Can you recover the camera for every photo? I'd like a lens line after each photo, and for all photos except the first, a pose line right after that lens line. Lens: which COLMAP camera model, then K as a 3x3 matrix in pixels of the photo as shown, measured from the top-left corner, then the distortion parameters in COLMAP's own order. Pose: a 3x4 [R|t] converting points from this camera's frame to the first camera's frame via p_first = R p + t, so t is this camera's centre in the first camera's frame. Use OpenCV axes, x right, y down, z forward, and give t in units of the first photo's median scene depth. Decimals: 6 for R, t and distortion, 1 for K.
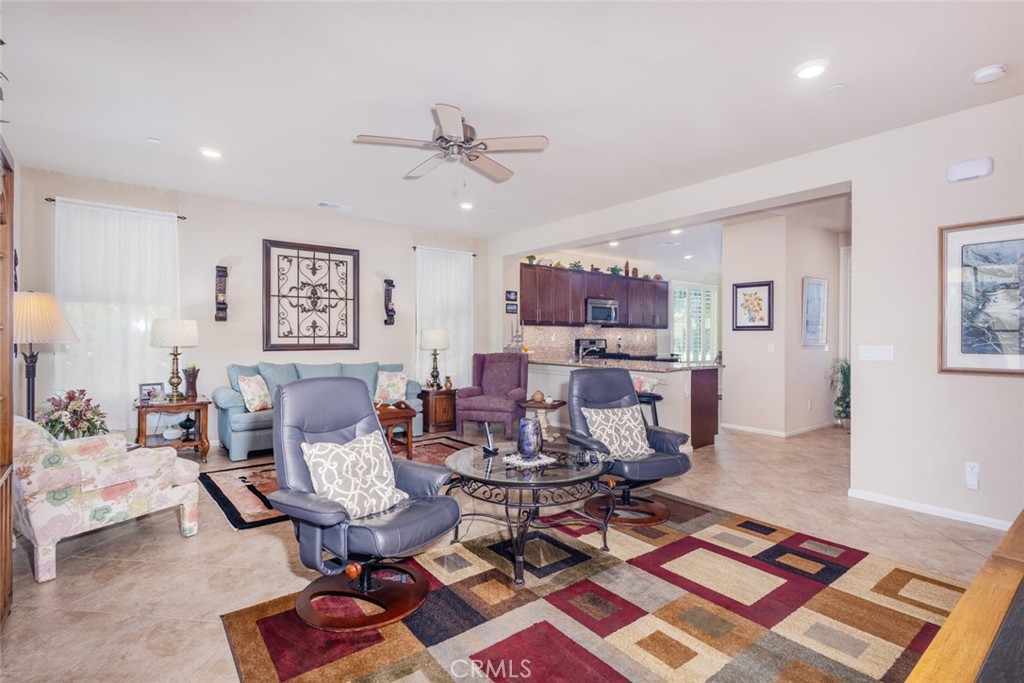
lens RADIAL K [[478.5, 0, 508.8], [0, 478.5, 339.9], [0, 0, 1]] dist [0.003151, -0.000610]
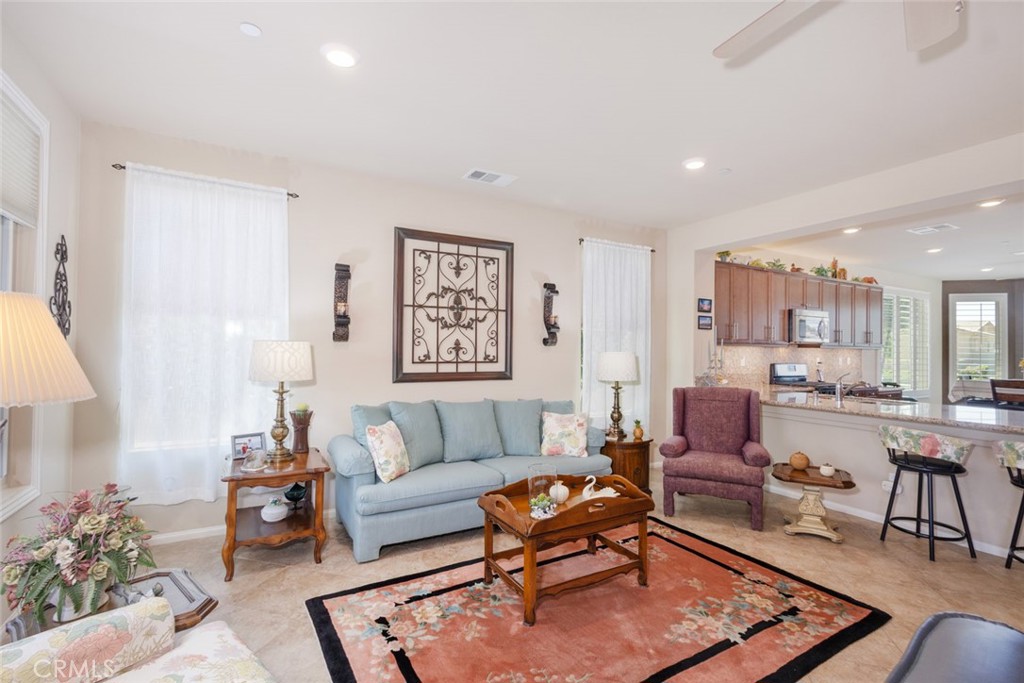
lens RADIAL K [[478.5, 0, 513.7], [0, 478.5, 346.0], [0, 0, 1]] dist [0.003151, -0.000610]
pose [[0.986390, 0.007825, -0.164236, -0.203084], [-0.010181, 0.999857, -0.013511, -0.022190], [0.164107, 0.014999, 0.986329, 0.300784]]
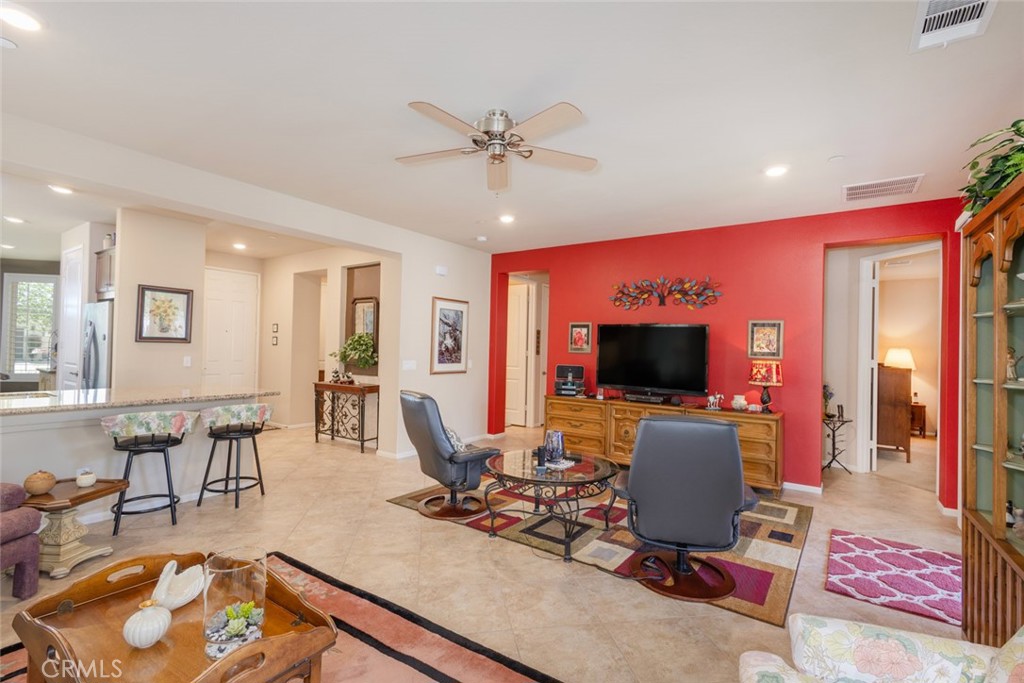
lens RADIAL K [[478.5, 0, 505.2], [0, 478.5, 341.6], [0, 0, 1]] dist [0.003151, -0.000610]
pose [[-0.289398, 0.003753, 0.957202, -0.519594], [-0.018463, 0.999784, -0.009502, -0.025408], [-0.957031, -0.020423, -0.289266, 0.686321]]
